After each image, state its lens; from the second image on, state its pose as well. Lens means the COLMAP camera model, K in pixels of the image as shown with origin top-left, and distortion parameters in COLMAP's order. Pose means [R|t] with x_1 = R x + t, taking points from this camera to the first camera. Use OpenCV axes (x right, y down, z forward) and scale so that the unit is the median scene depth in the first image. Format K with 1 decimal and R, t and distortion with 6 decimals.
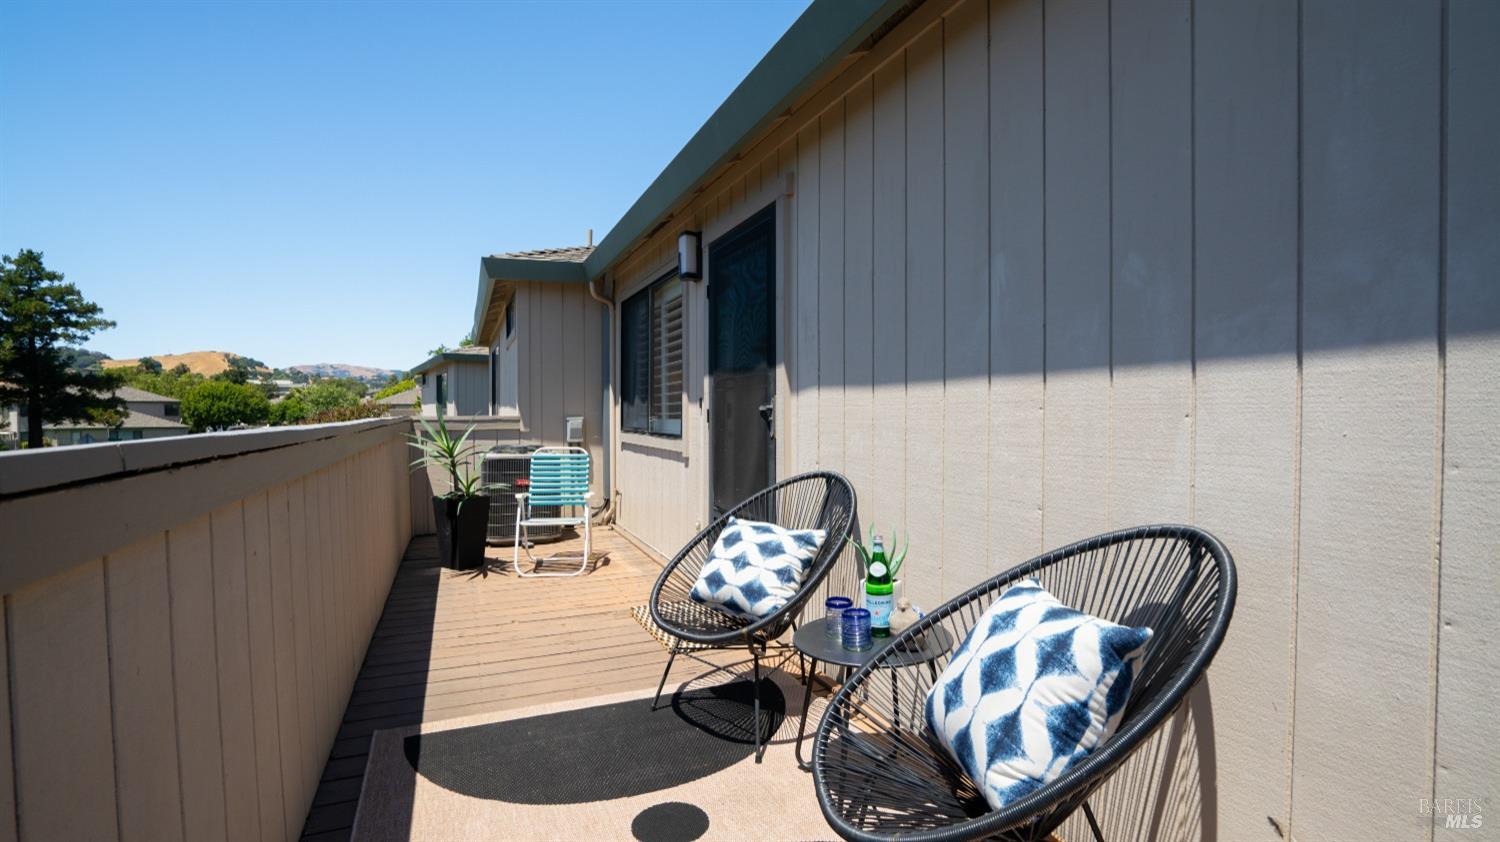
lens RADIAL K [[672.4, 0, 747.9], [0, 672.4, 421.0], [0, 0, 1]] dist [-0.000001, -0.000010]
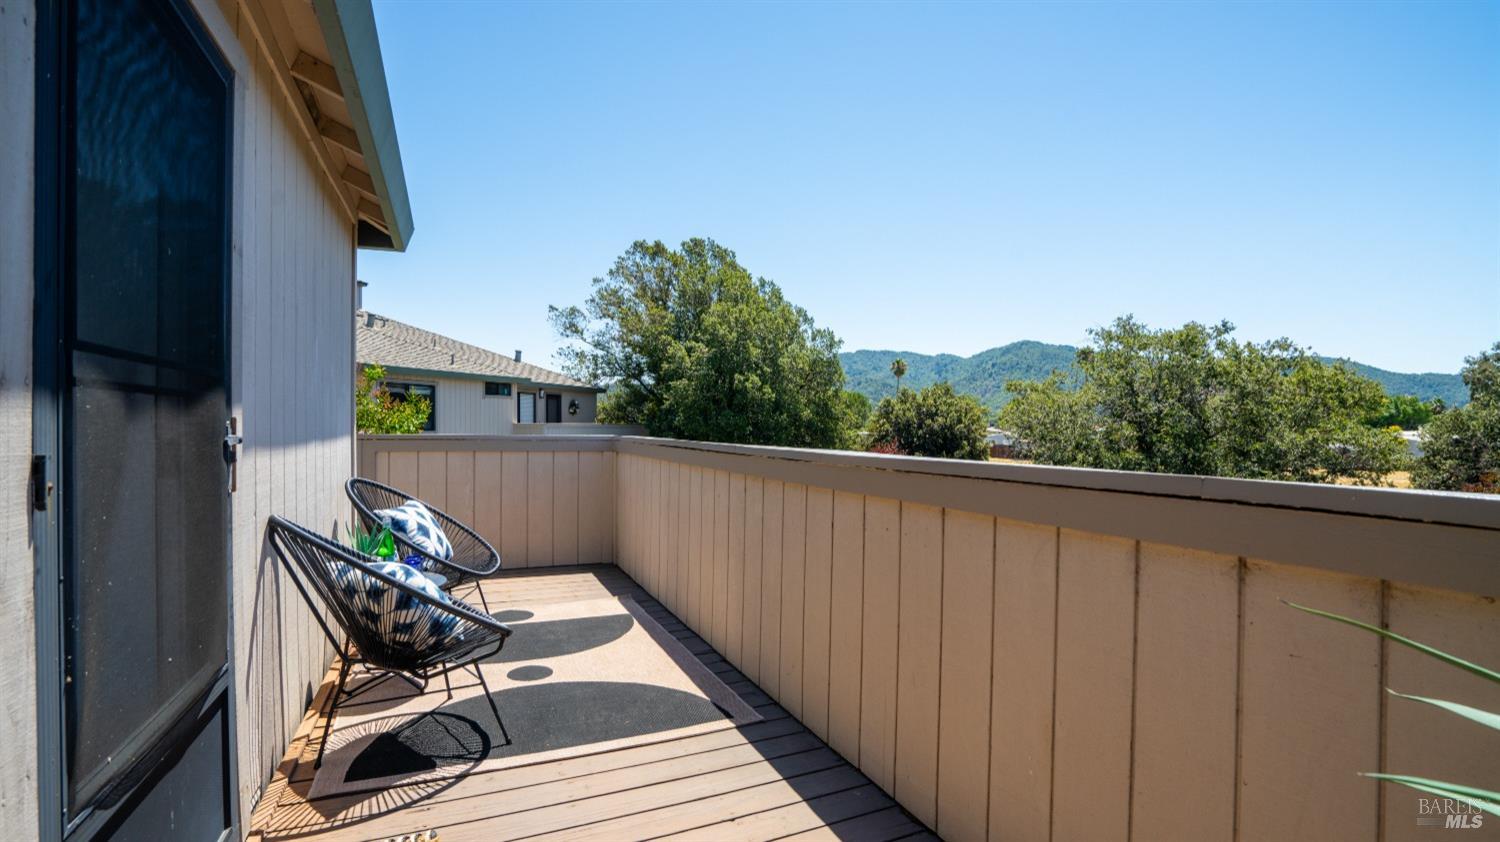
lens RADIAL K [[672.4, 0, 751.1], [0, 672.4, 424.2], [0, 0, 1]] dist [-0.000001, -0.000010]
pose [[-0.999926, 0.001833, -0.012033, -0.532740], [0.001345, 0.999182, 0.040427, -0.074016], [0.012097, 0.040408, -0.999110, 2.191242]]
